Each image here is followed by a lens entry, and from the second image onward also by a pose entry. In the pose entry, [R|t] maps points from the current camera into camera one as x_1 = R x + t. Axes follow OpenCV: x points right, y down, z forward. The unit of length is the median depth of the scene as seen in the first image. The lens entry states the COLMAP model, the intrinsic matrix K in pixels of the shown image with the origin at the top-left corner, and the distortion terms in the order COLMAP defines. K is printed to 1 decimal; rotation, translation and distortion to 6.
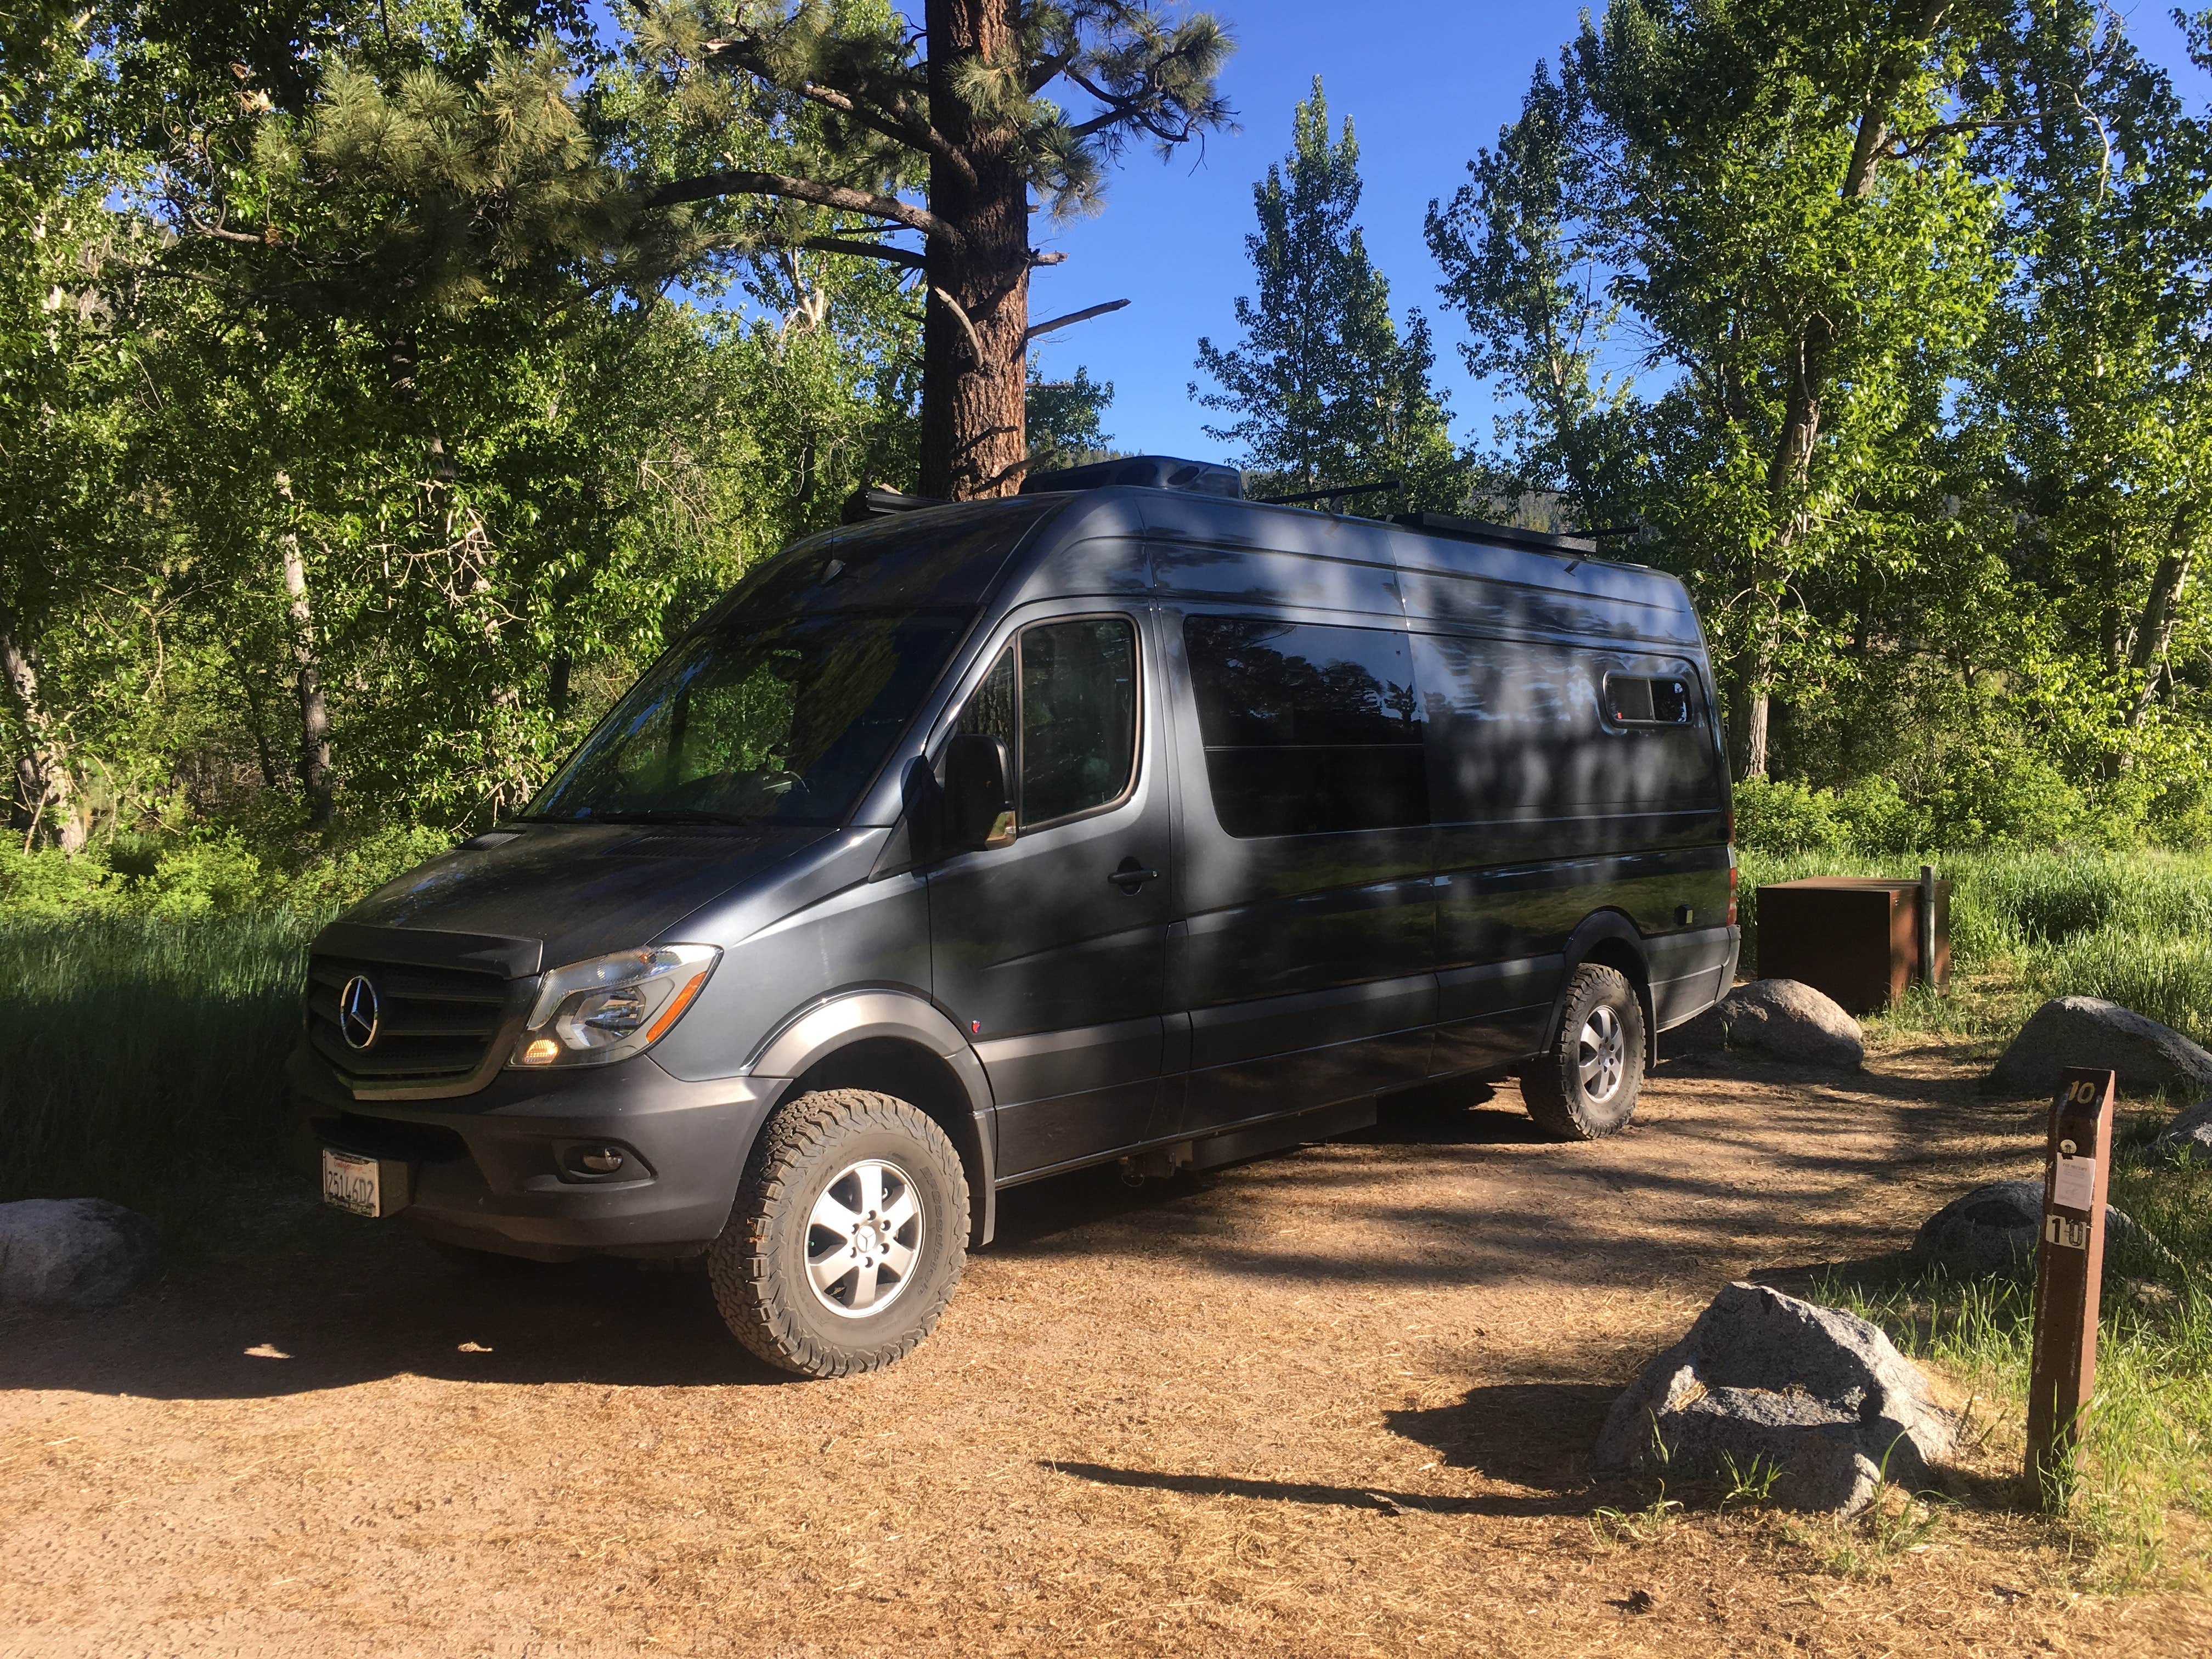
lens RADIAL K [[1912.8, 0, 1100.1], [0, 1912.8, 828.3], [0, 0, 1]] dist [0.093969, -0.131969]
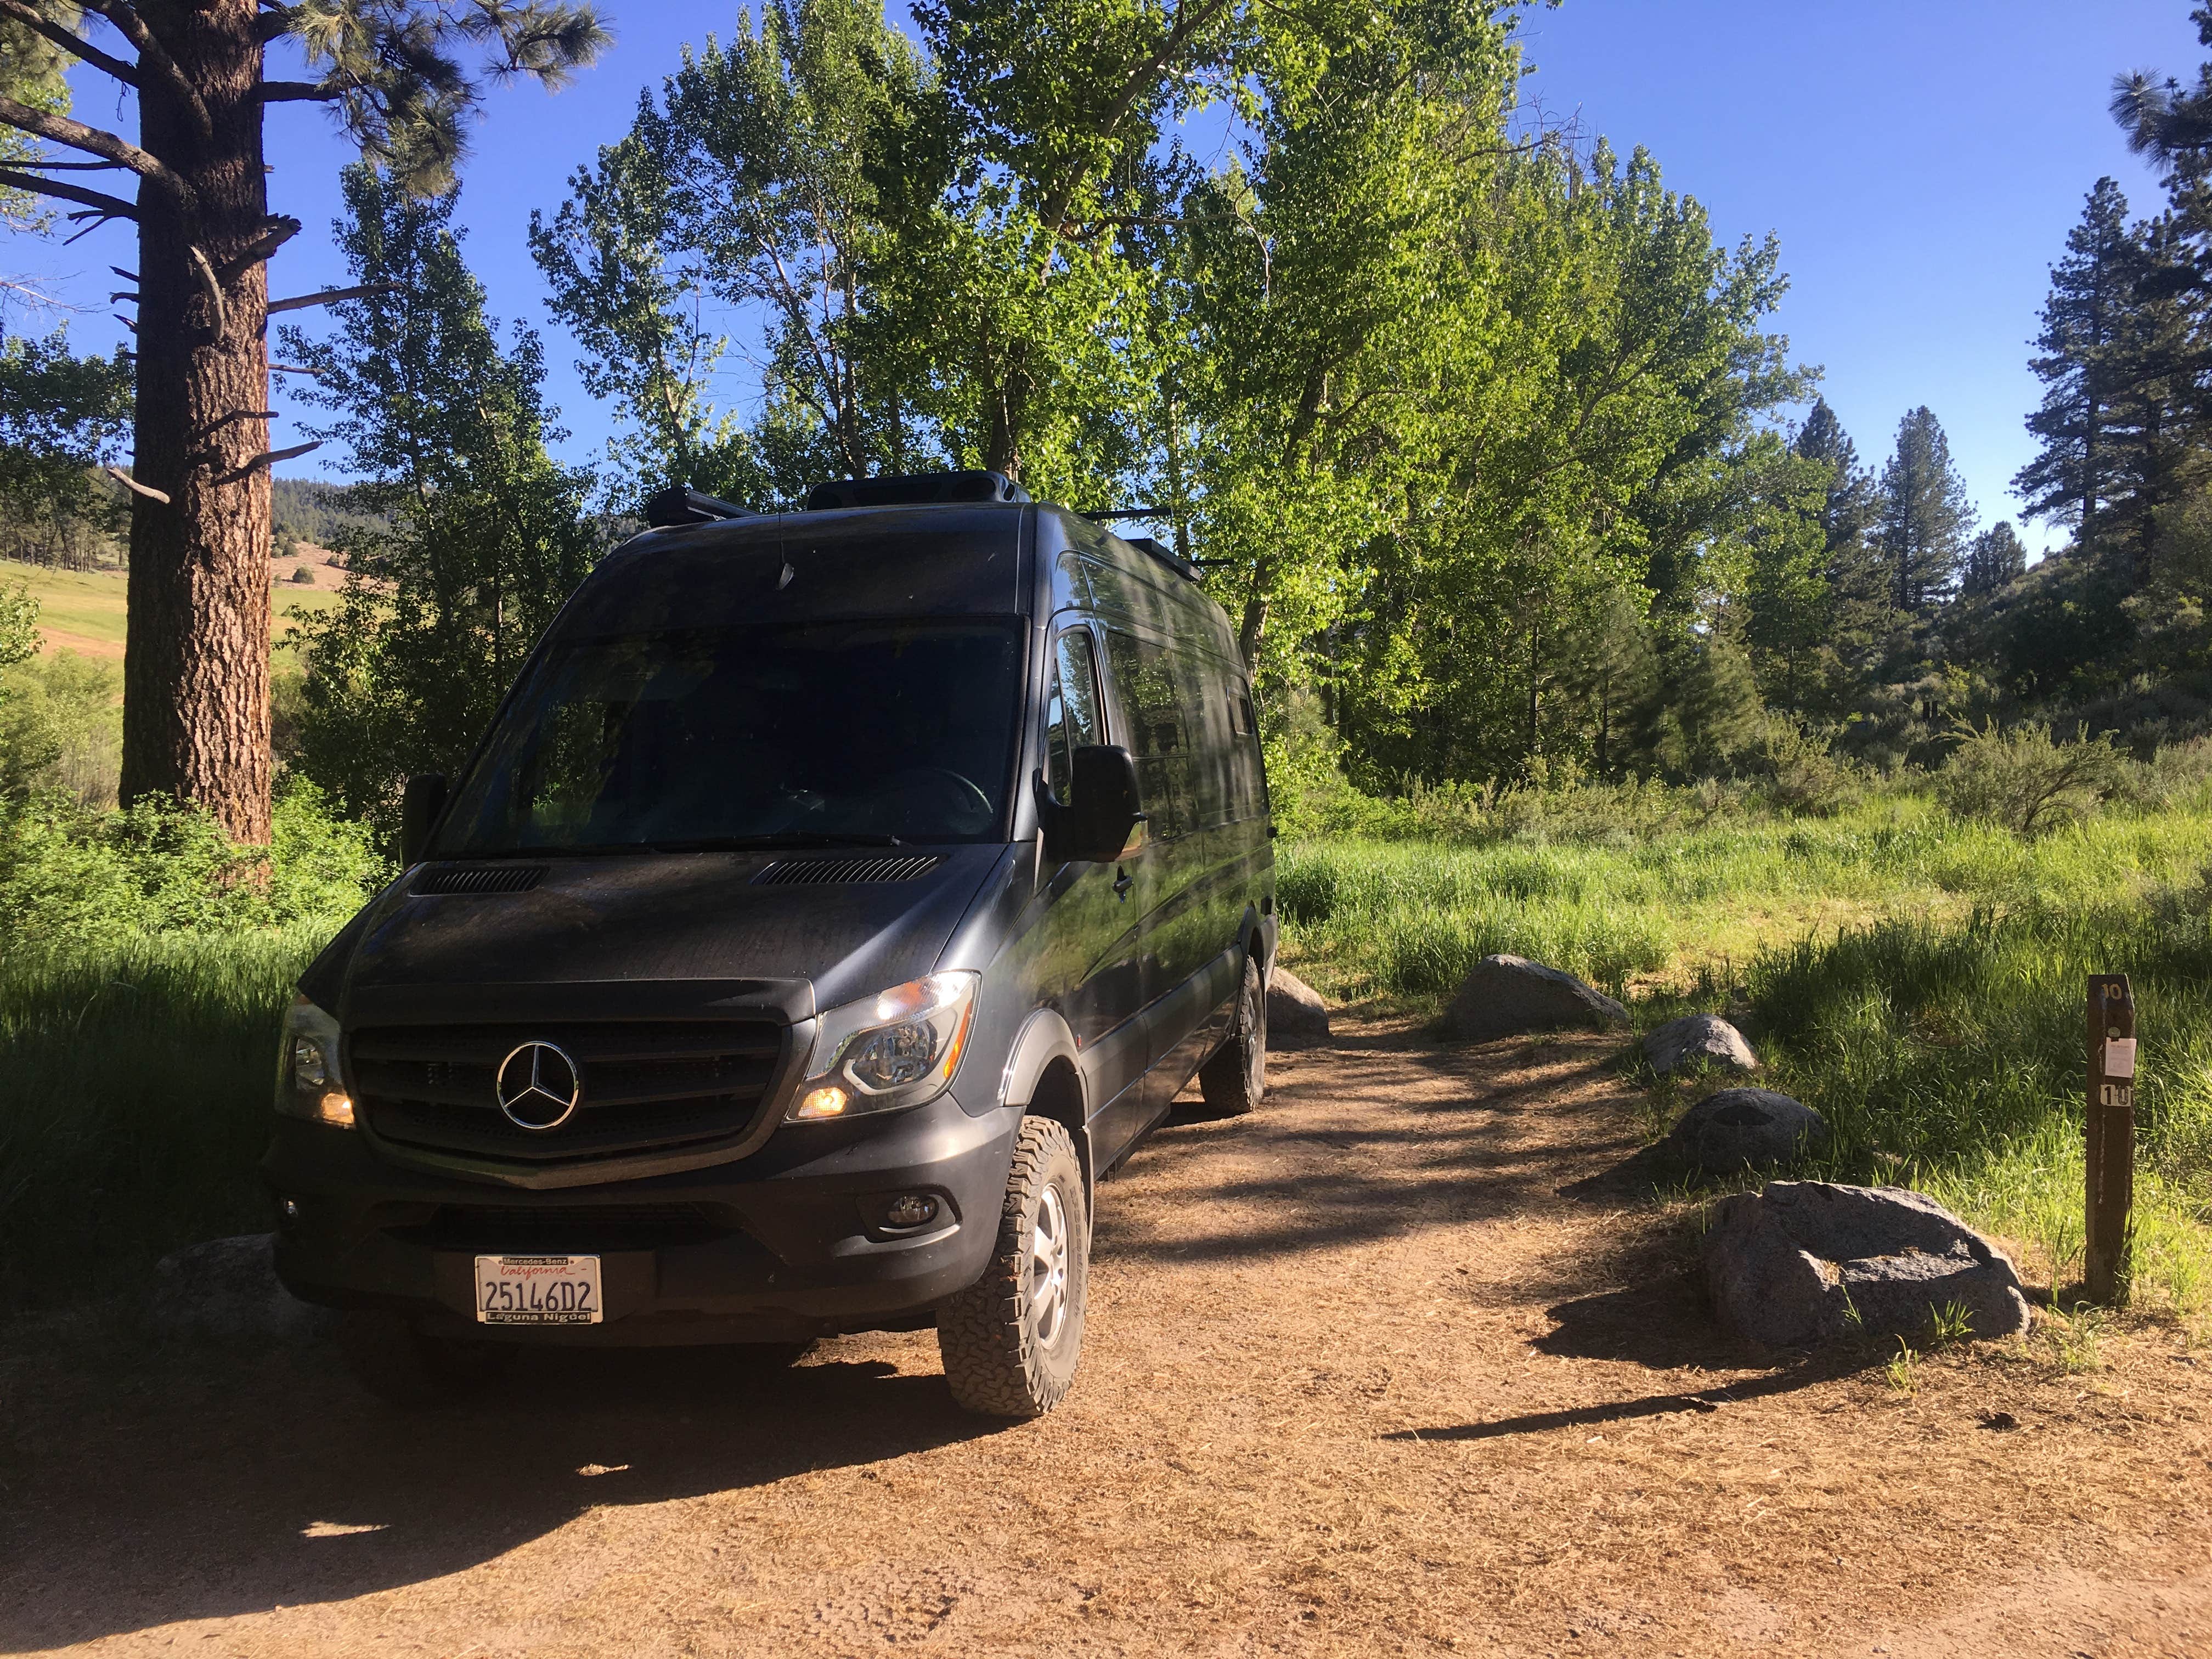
lens RADIAL K [[1912.8, 0, 1100.1], [0, 1912.8, 828.3], [0, 0, 1]] dist [0.093969, -0.131969]
pose [[0.854569, -0.035611, 0.518115, -0.106523], [0.042705, 0.999086, -0.001766, -0.000699], [-0.517579, 0.023636, 0.855309, 0.027627]]
